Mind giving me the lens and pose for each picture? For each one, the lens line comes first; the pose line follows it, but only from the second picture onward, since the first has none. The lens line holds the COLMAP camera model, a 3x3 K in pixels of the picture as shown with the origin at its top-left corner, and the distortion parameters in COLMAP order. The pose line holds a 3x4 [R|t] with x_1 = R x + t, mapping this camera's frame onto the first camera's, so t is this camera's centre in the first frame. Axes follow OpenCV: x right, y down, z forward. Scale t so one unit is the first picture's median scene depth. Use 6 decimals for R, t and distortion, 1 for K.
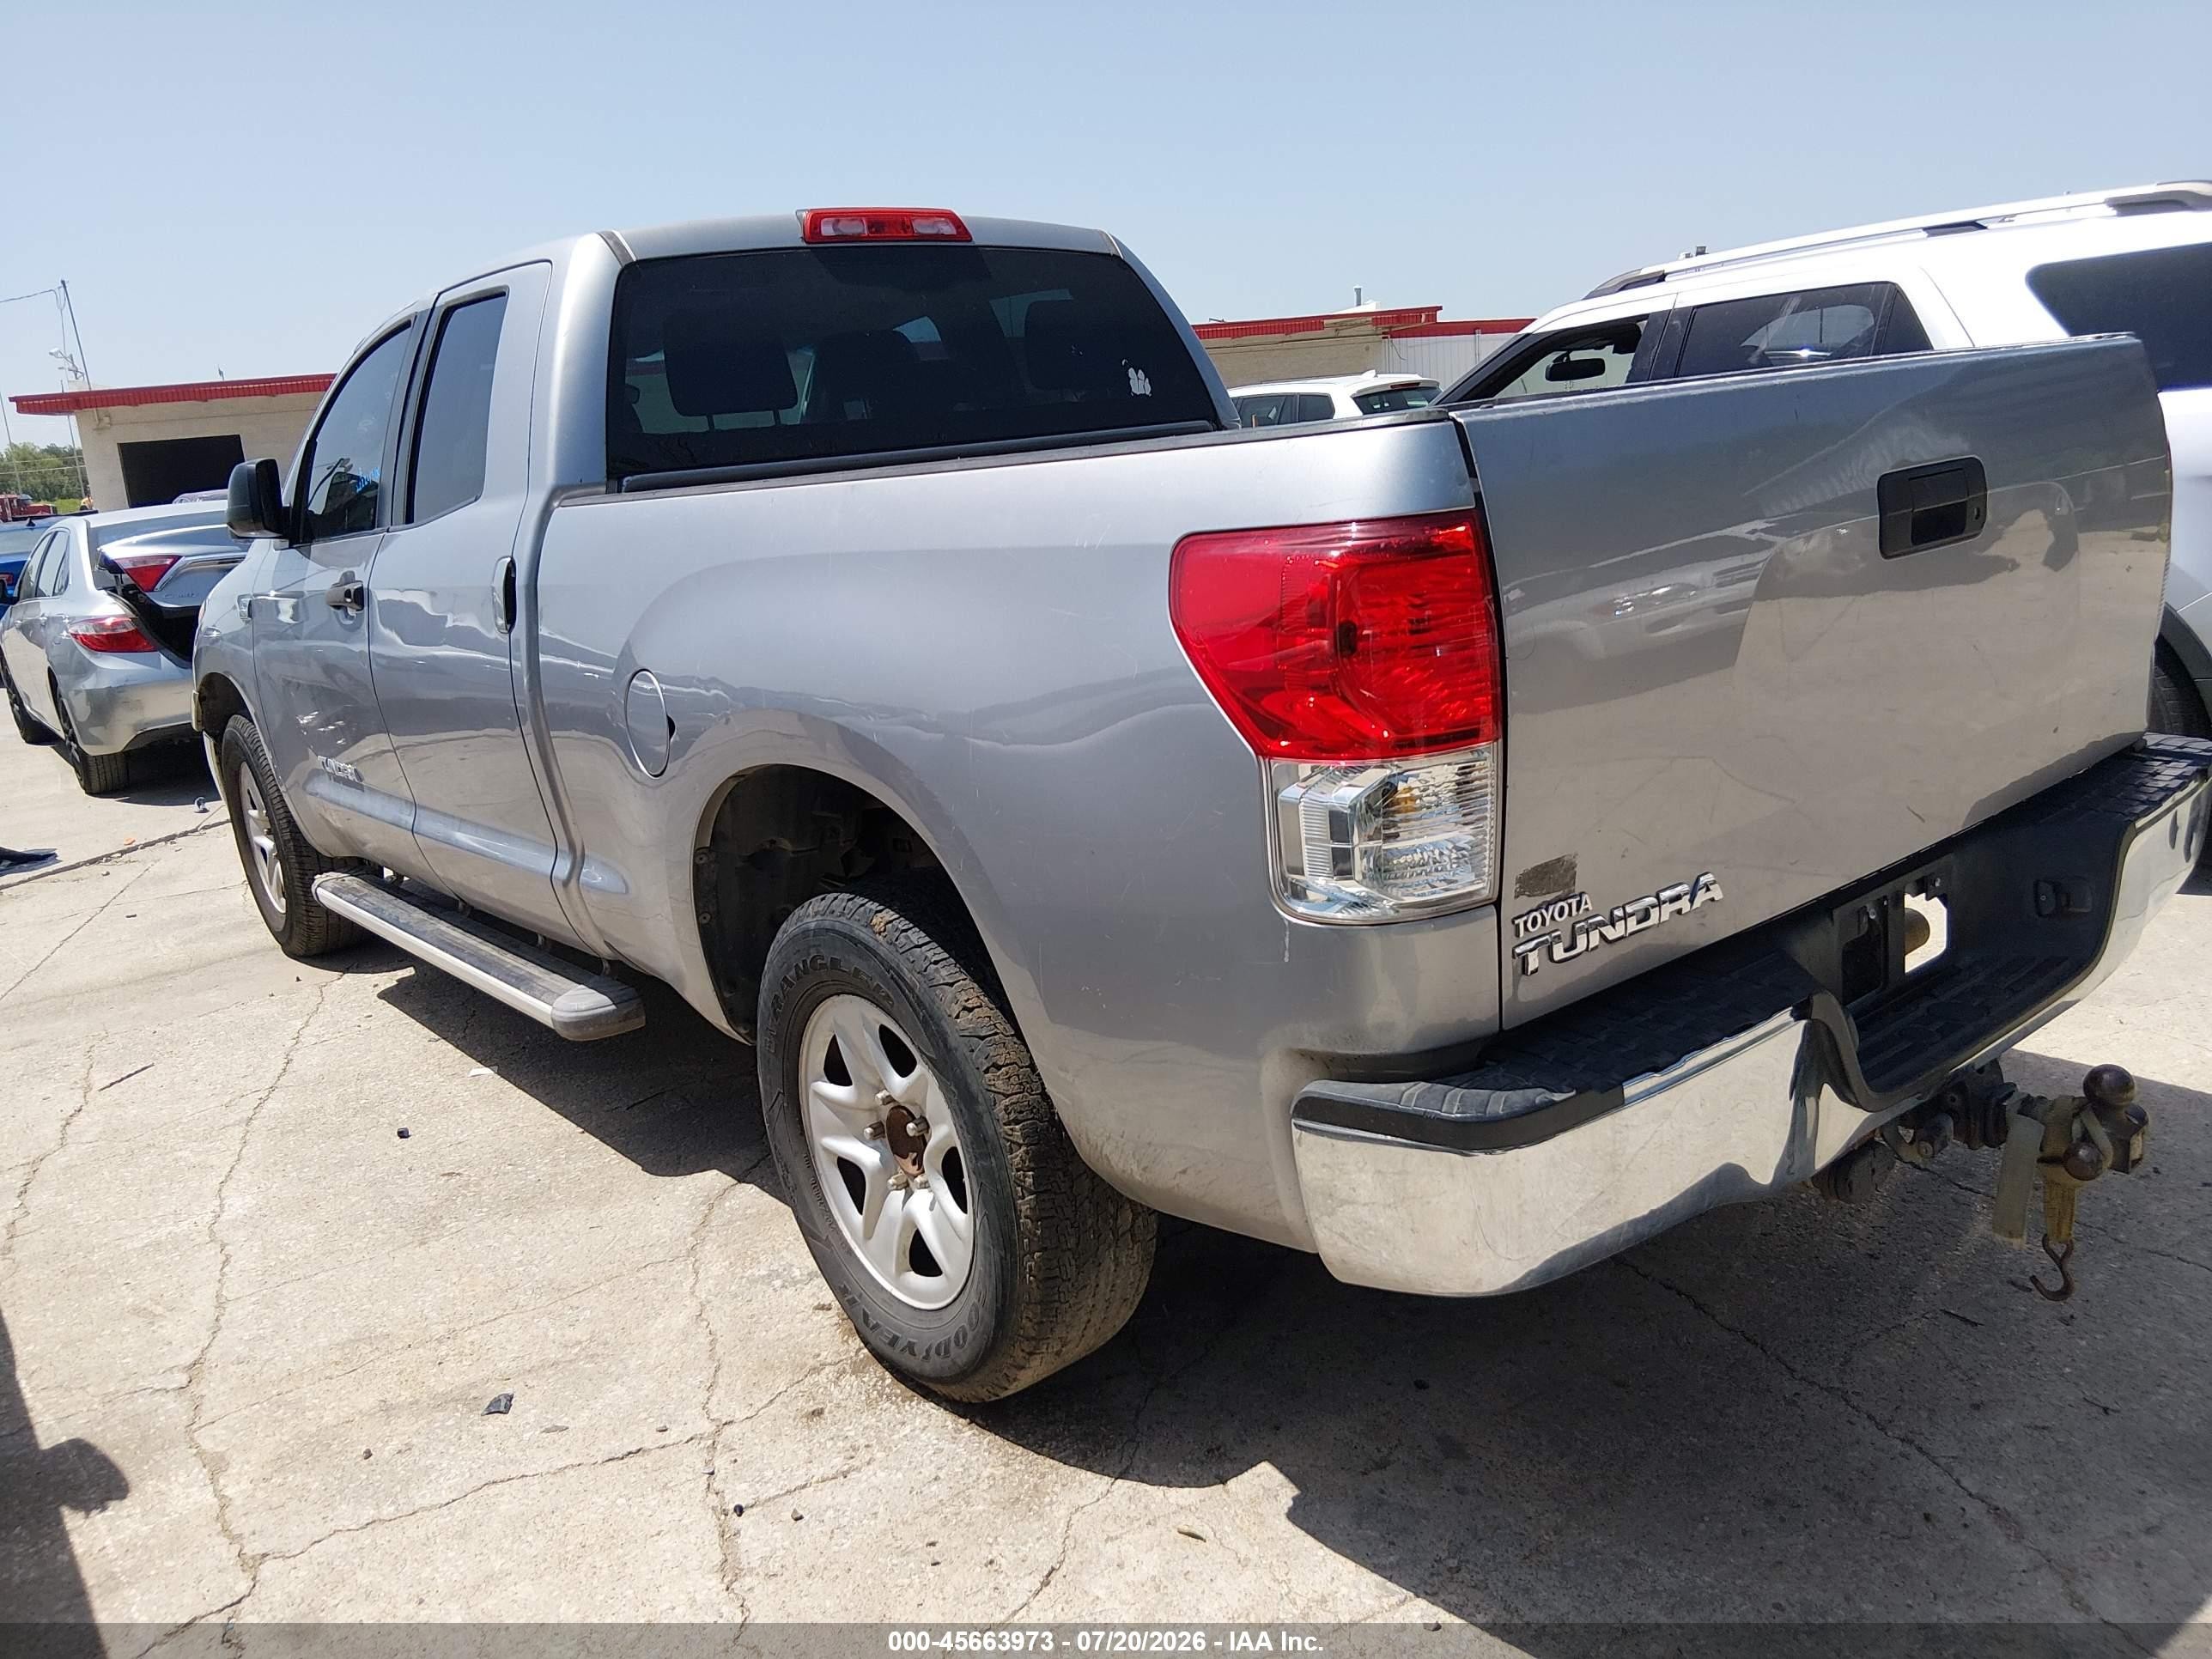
lens RADIAL K [[1757.9, 0, 1104.0], [0, 1757.9, 823.6], [0, 0, 1]] dist [0.086848, -0.092829]
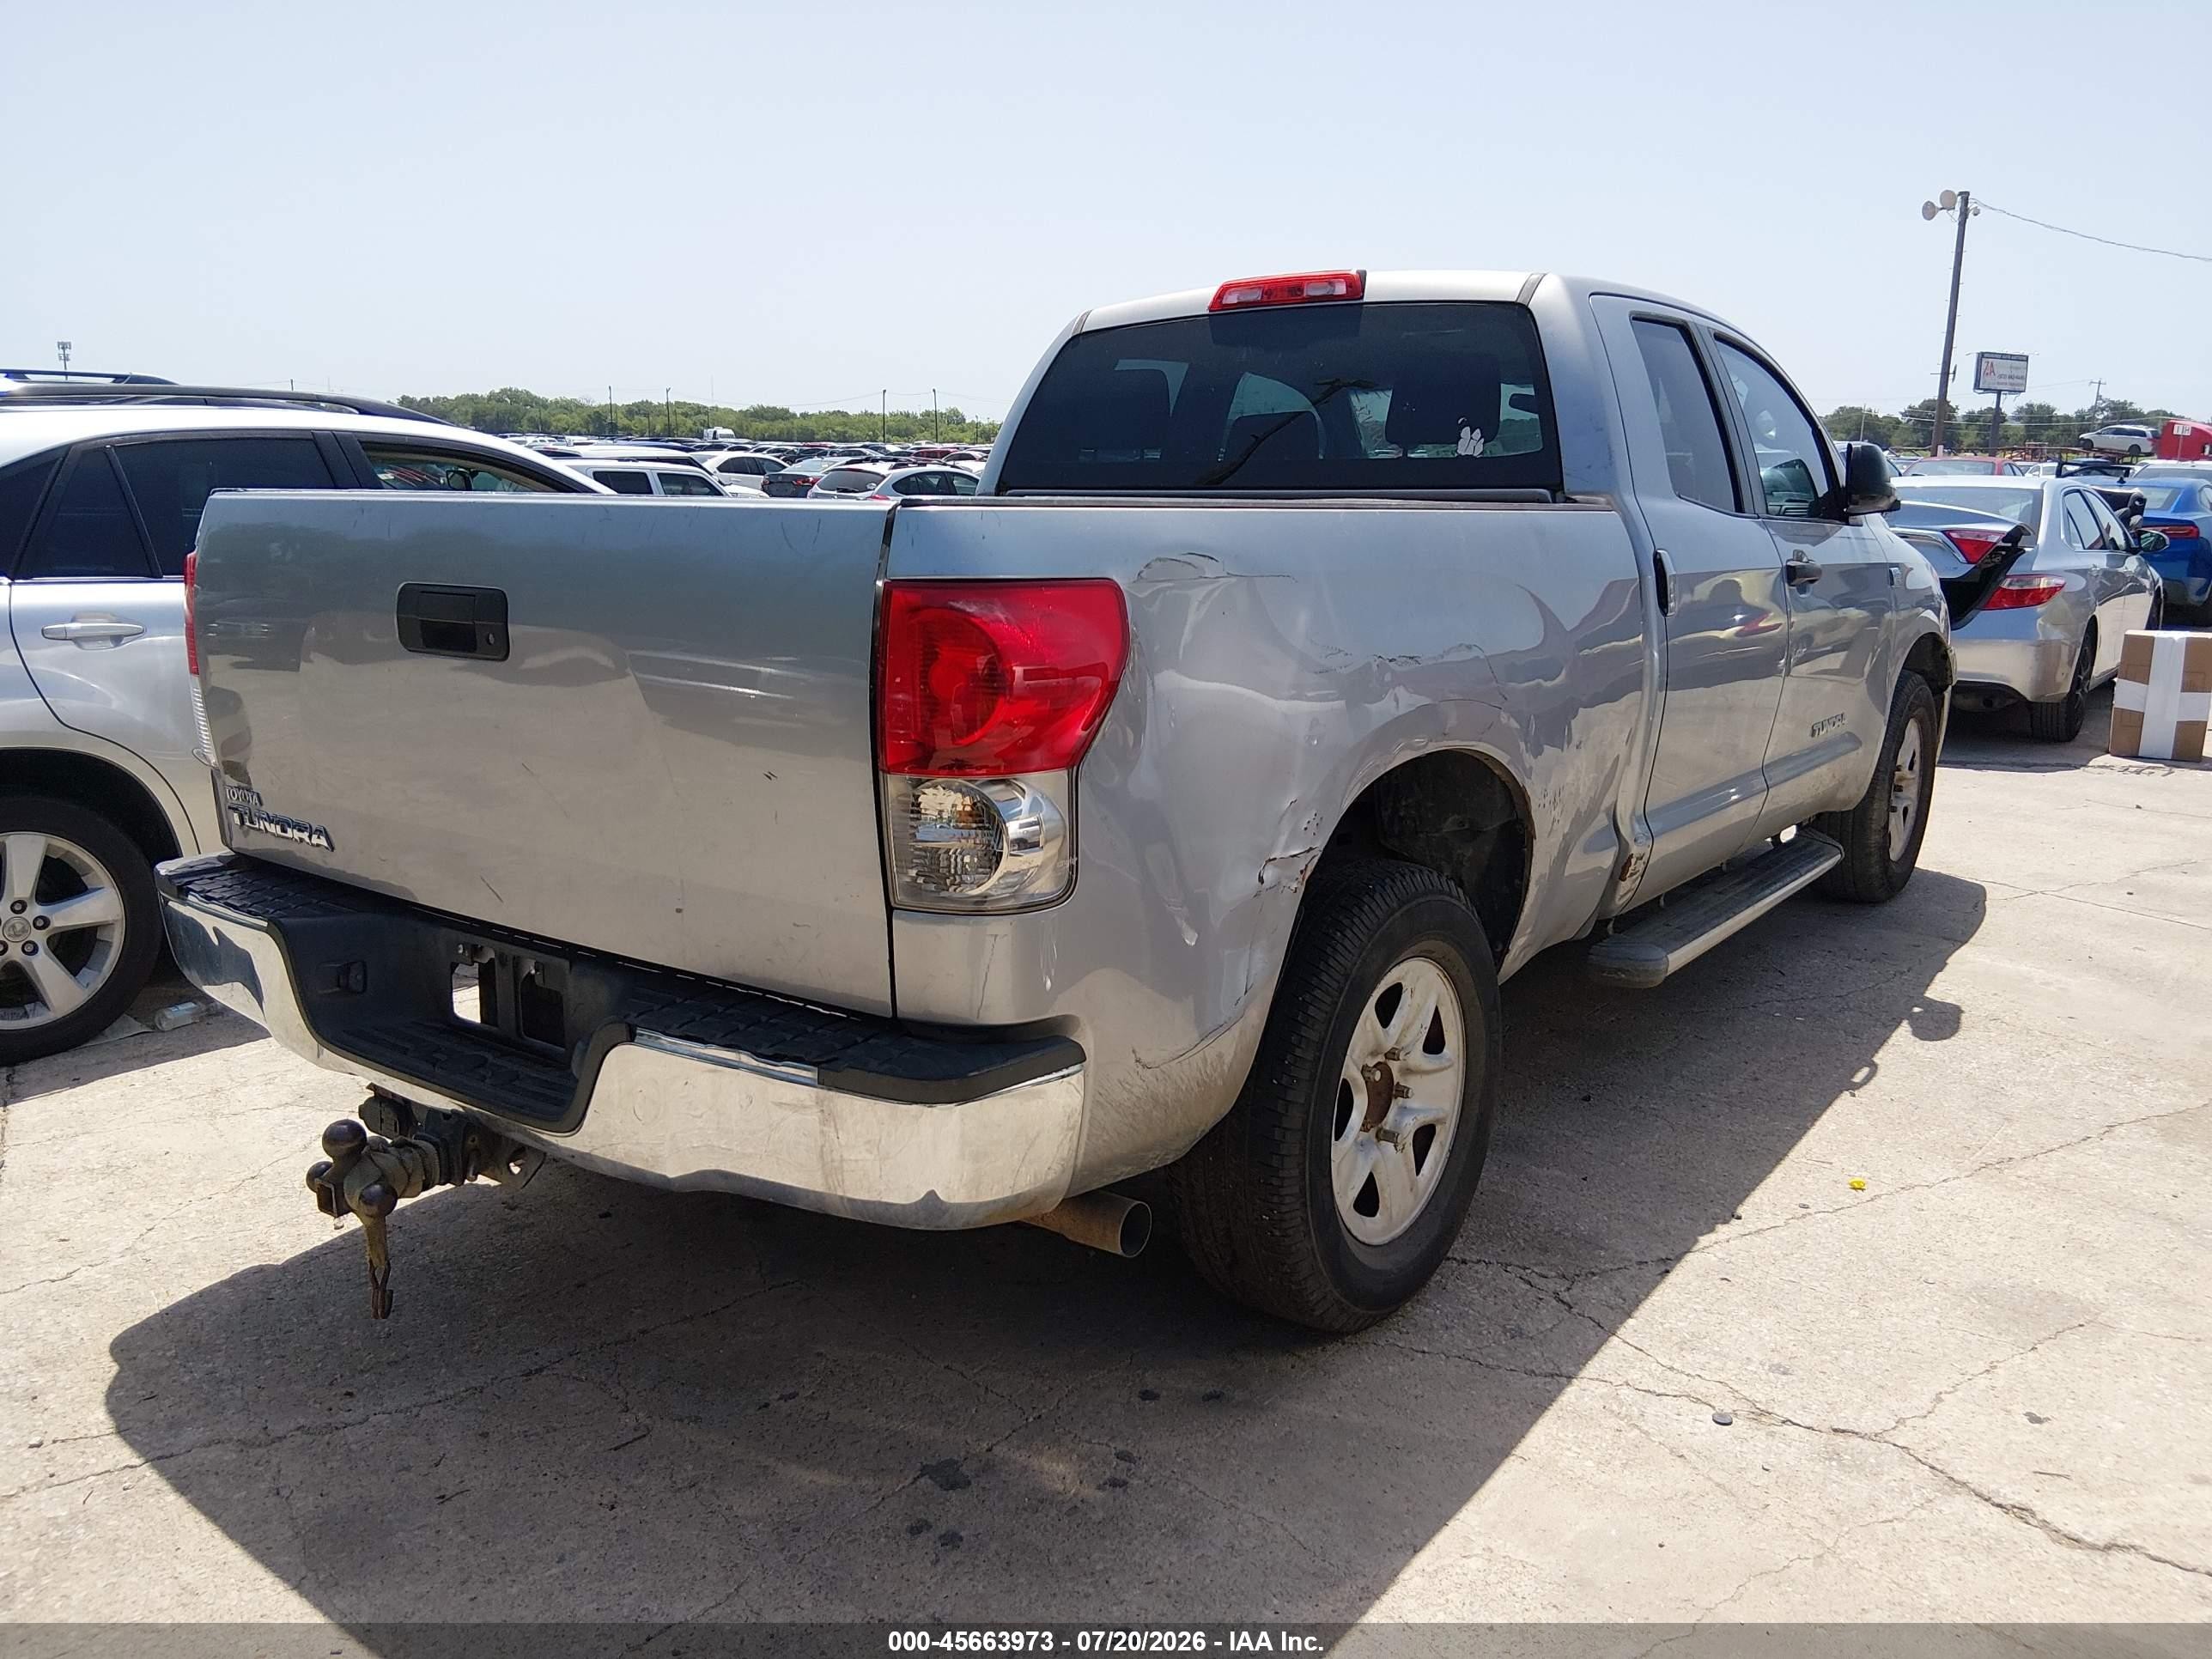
lens RADIAL K [[1776.9, 0, 1104.6], [0, 1776.9, 782.8], [0, 0, 1]] dist [0.009428, 0.004061]
pose [[0.190647, 0.251815, -0.948811, 1.332385], [-0.237421, 0.949672, 0.204338, -0.328230], [0.952515, 0.186312, 0.240838, 0.912138]]
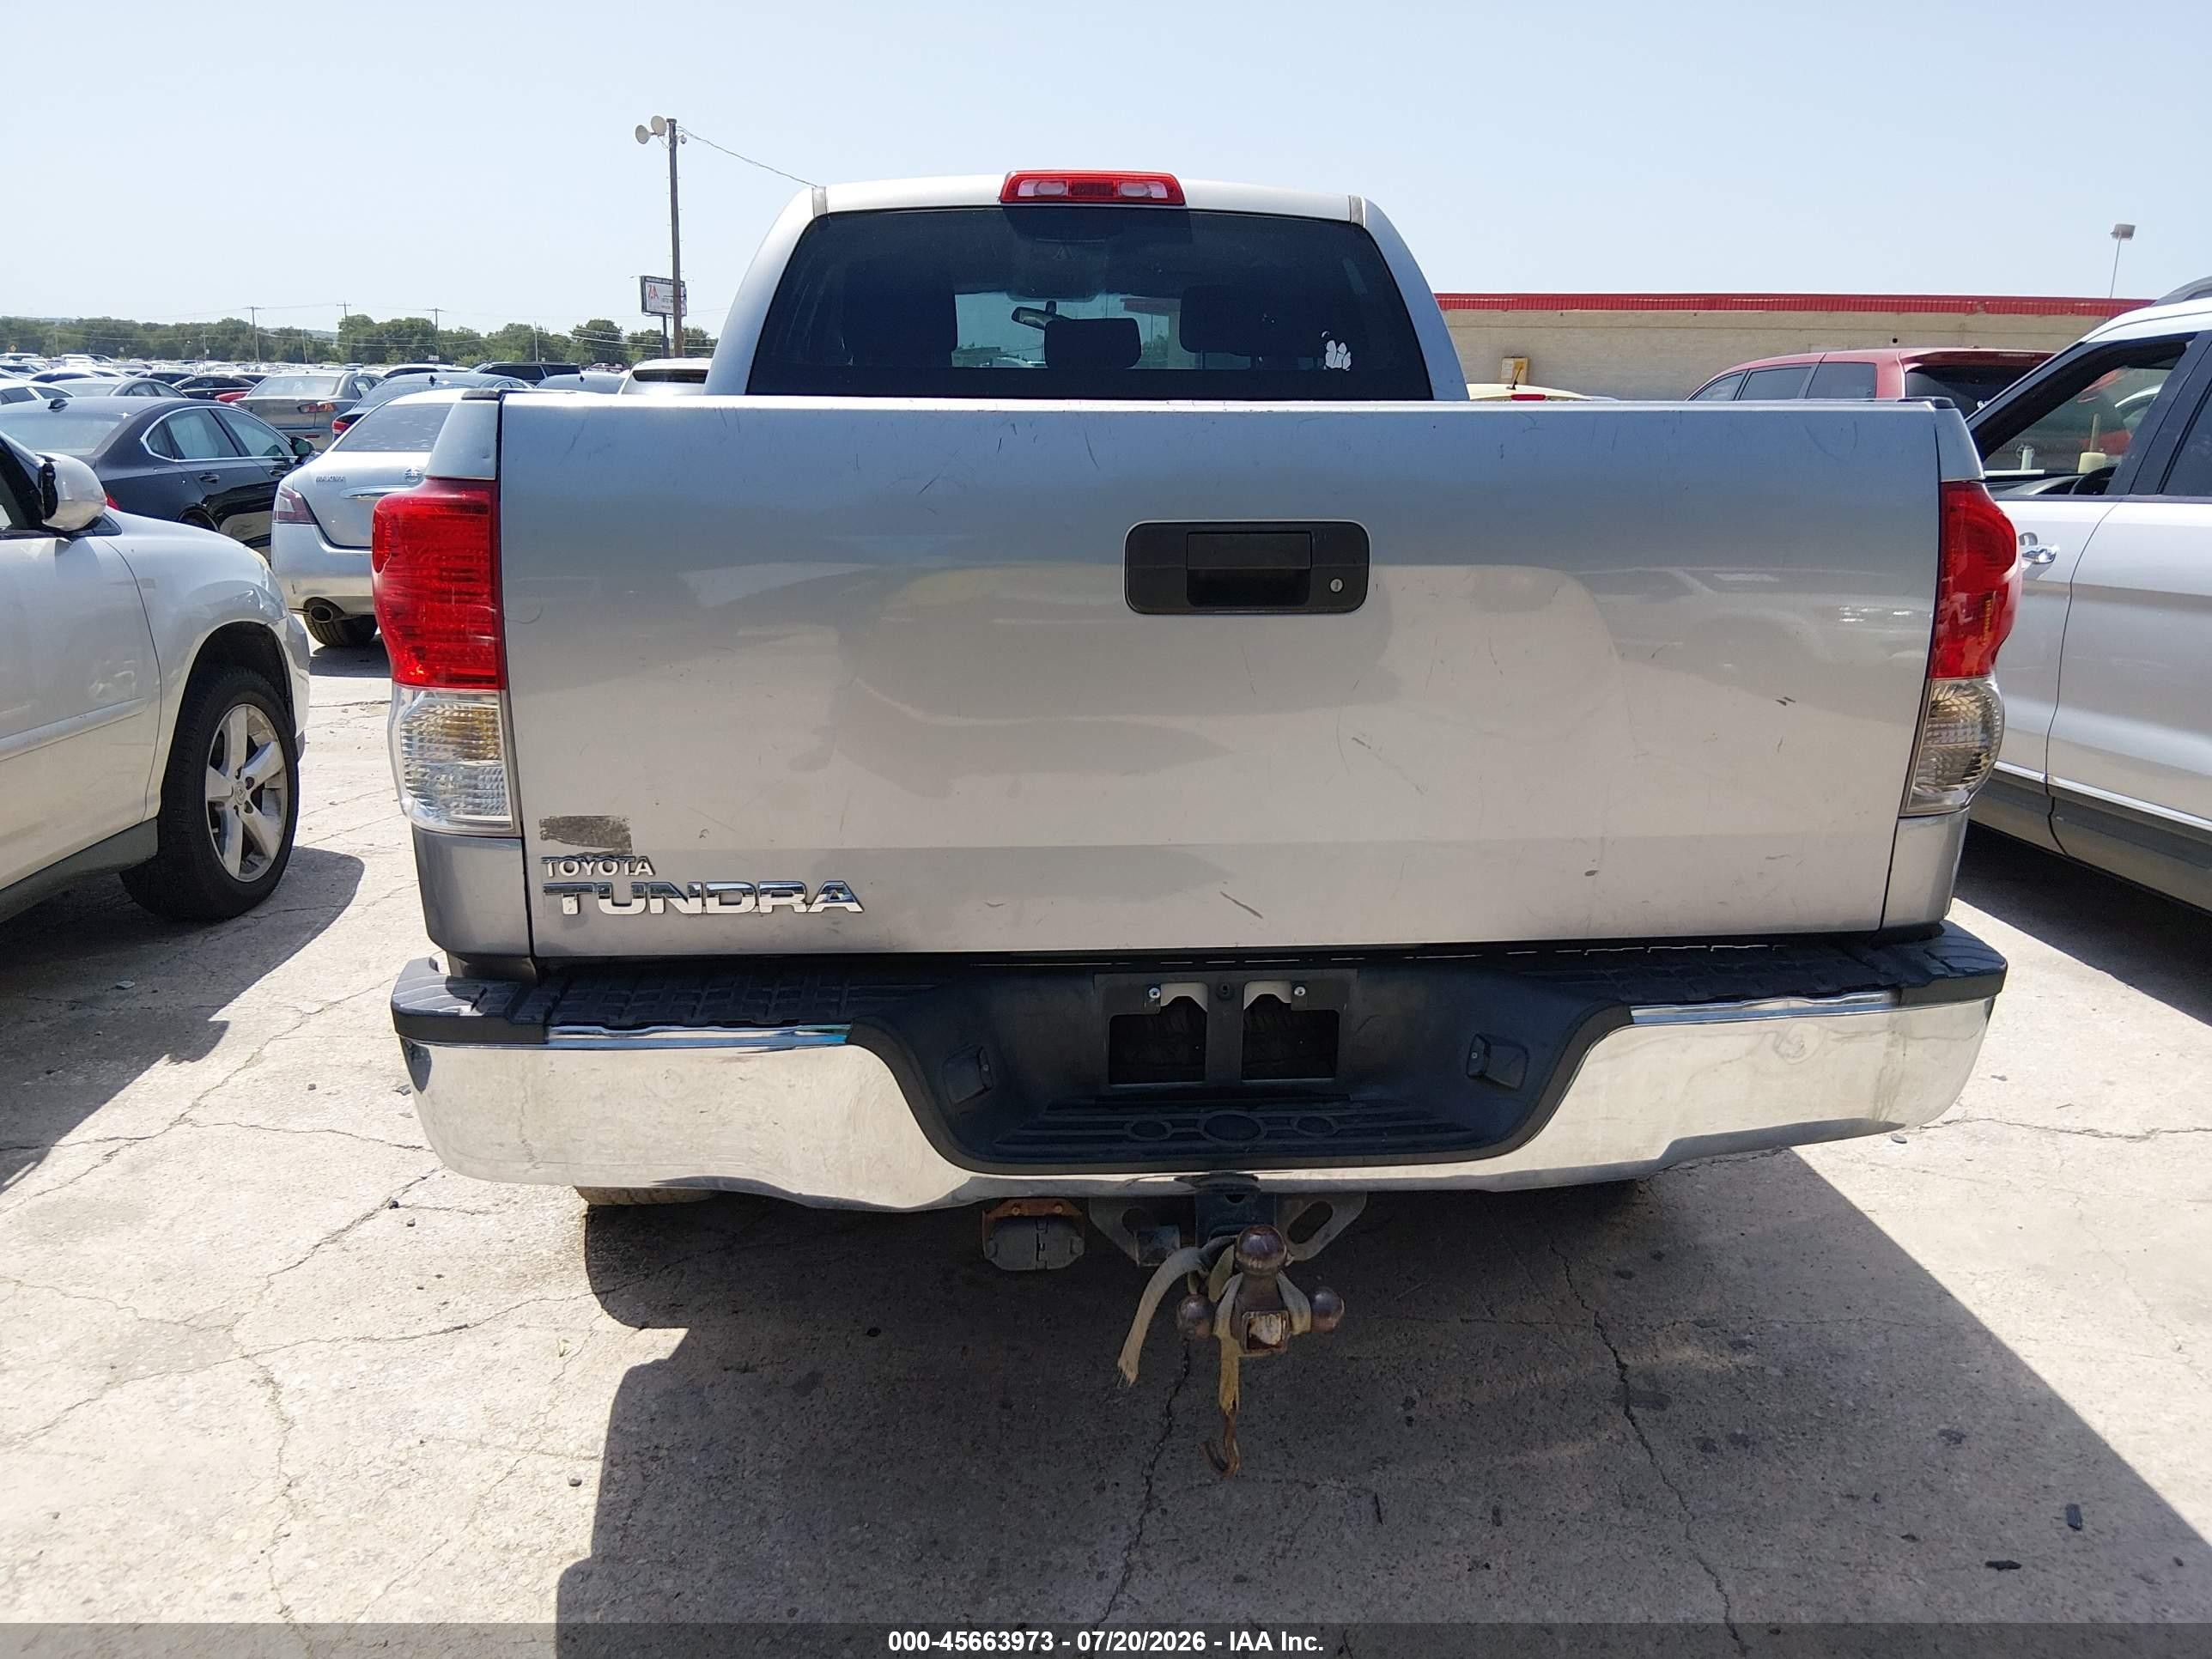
lens RADIAL K [[1753.9, 0, 1103.9], [0, 1753.9, 823.7], [0, 0, 1]] dist [0.122295, -0.210423]
pose [[0.805383, 0.225208, -0.548306, 0.737874], [-0.206207, 0.973685, 0.097038, -0.096759], [0.555731, 0.034911, 0.830629, 0.184648]]
